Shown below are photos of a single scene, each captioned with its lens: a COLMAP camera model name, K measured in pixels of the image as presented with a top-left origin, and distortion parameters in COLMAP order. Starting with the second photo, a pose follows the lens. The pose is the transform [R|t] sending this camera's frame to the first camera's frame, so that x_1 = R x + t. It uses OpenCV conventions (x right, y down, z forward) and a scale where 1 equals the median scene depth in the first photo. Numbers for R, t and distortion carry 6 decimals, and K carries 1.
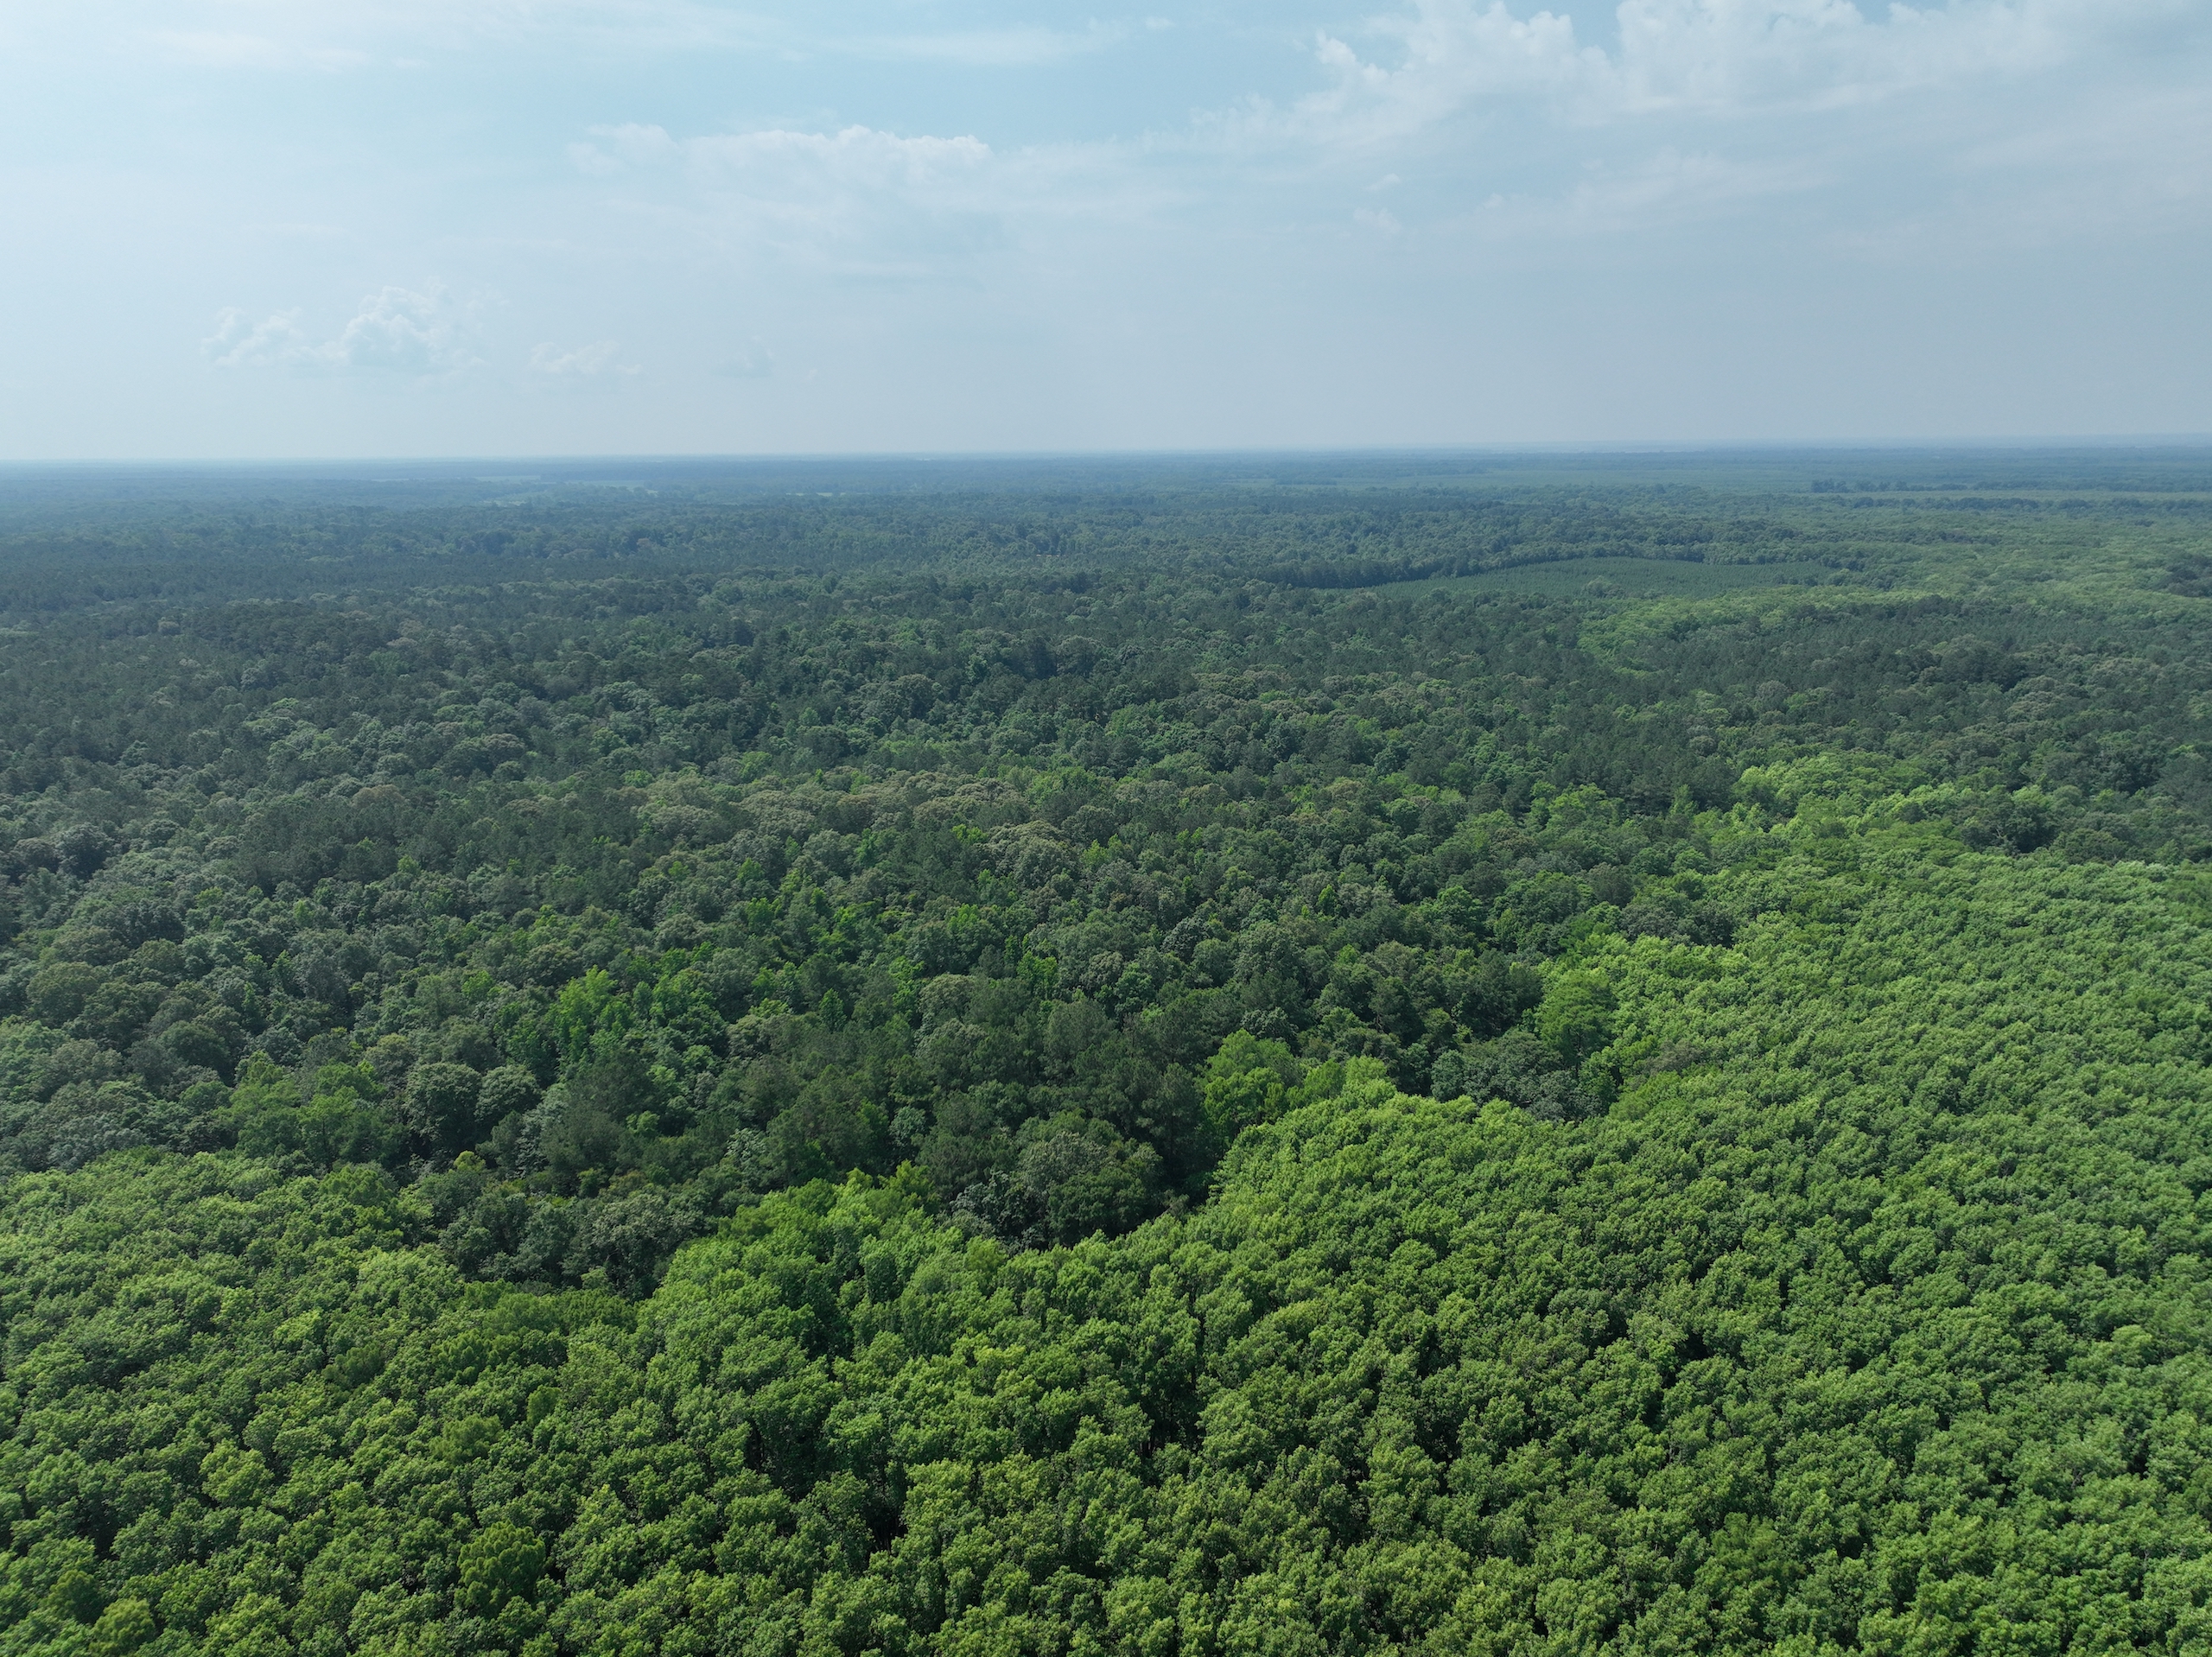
lens RADIAL K [[1549.2, 0, 1114.1], [0, 1549.2, 832.1], [0, 0, 1]] dist [-0.002903, 0.020468]
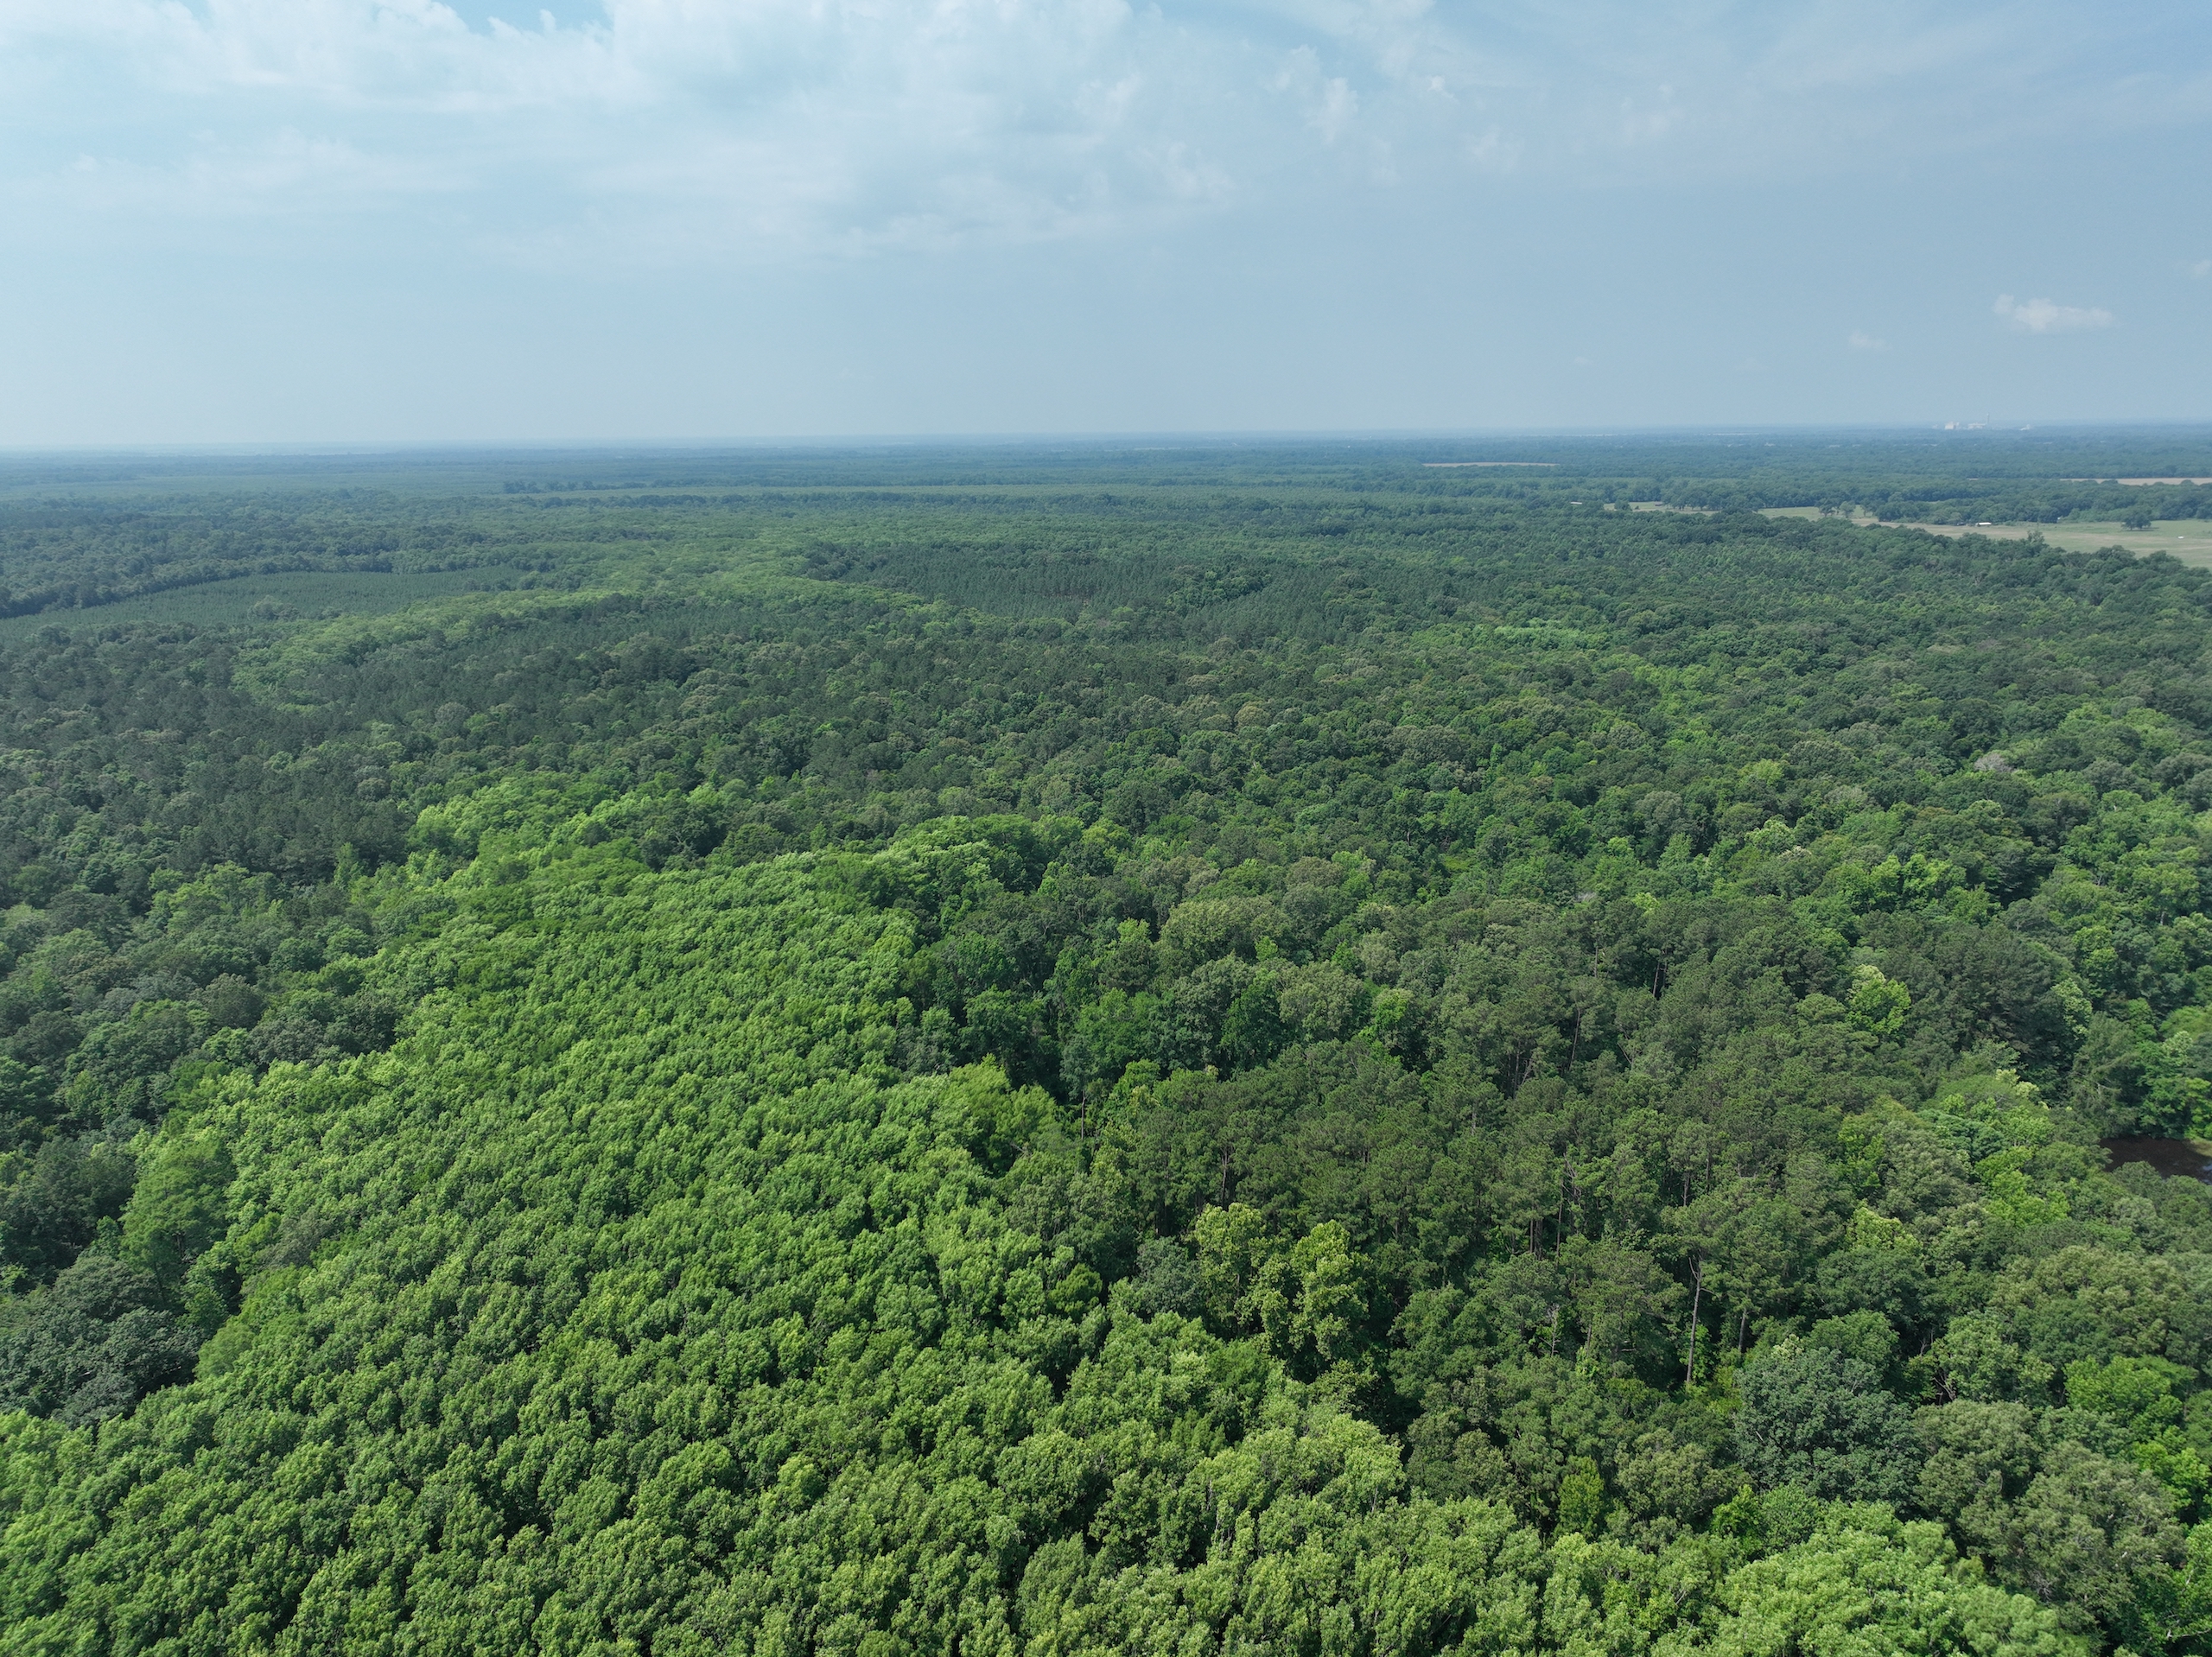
lens RADIAL K [[1549.2, 0, 1107.2], [0, 1549.2, 829.7], [0, 0, 1]] dist [-0.002903, 0.020468]
pose [[0.719179, -0.172206, 0.673146, 0.129211], [0.173617, 0.982607, 0.065883, -0.029534], [-0.672784, 0.069488, 0.736569, 0.108269]]
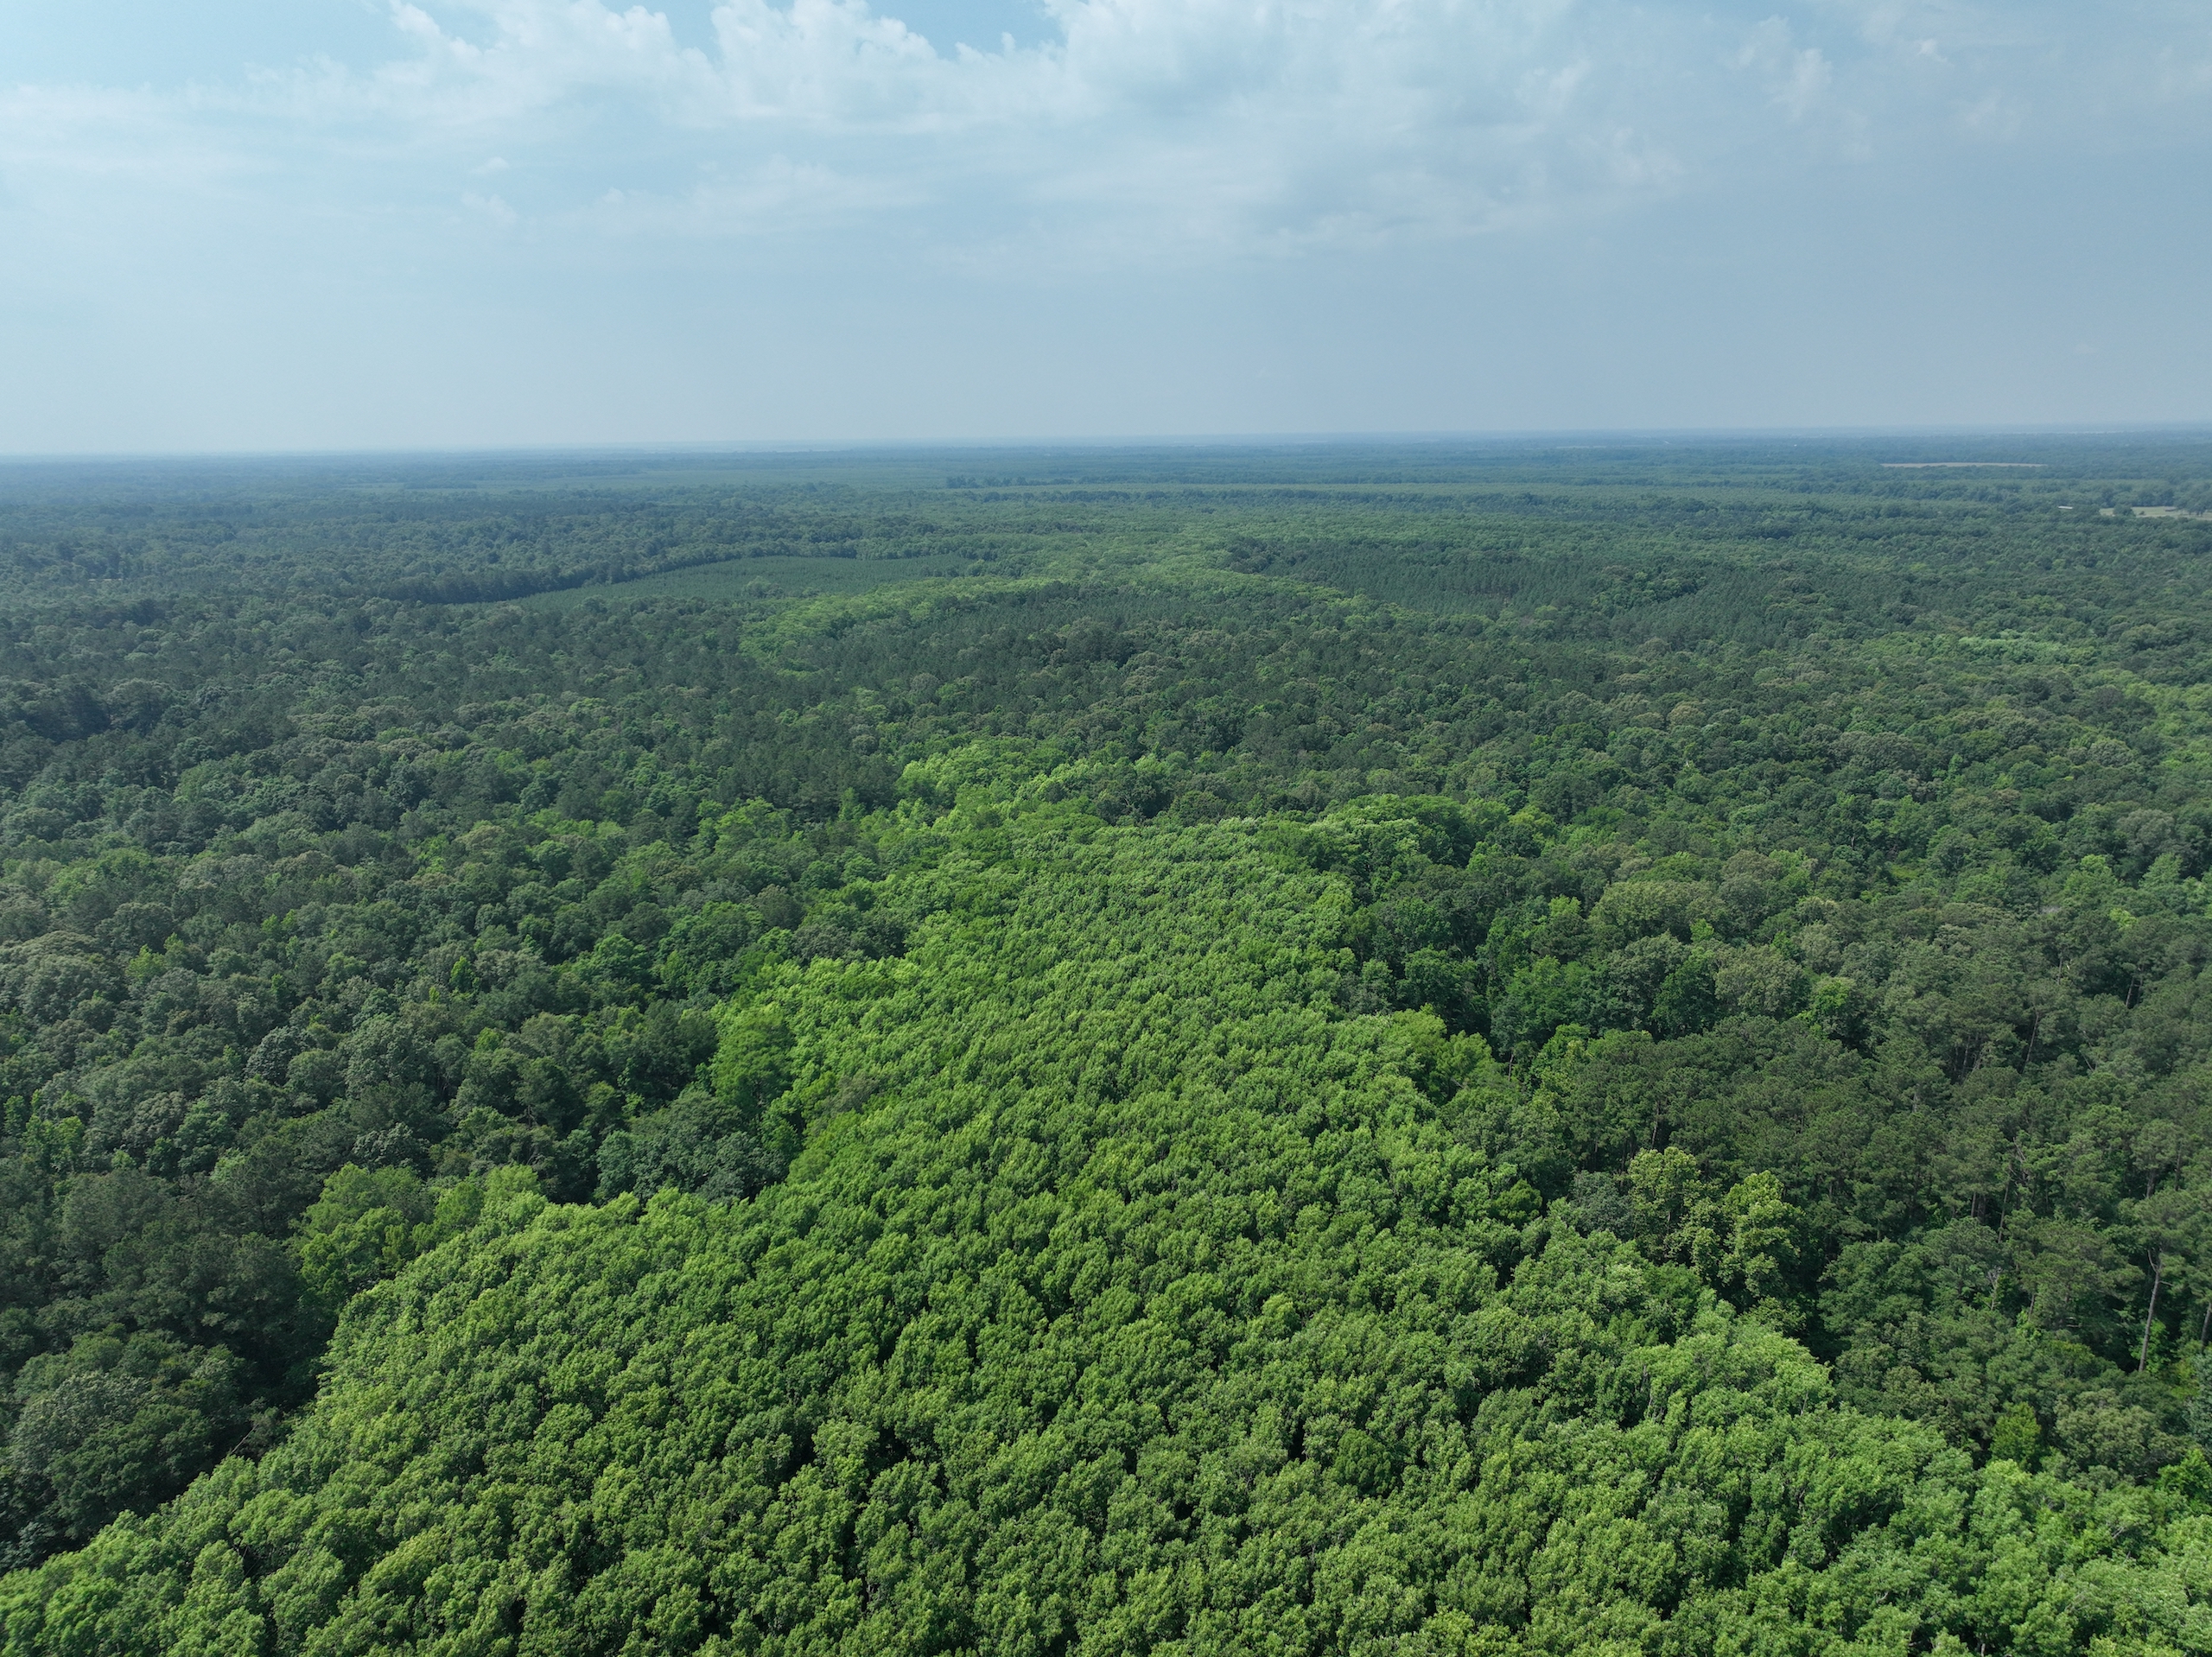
lens RADIAL K [[1549.2, 0, 1110.7], [0, 1549.2, 831.8], [0, 0, 1]] dist [-0.002903, 0.020468]
pose [[0.870559, -0.123458, 0.476324, 0.052690], [0.123465, 0.991851, 0.031425, -0.018297], [-0.476322, 0.031452, 0.878708, 0.068612]]
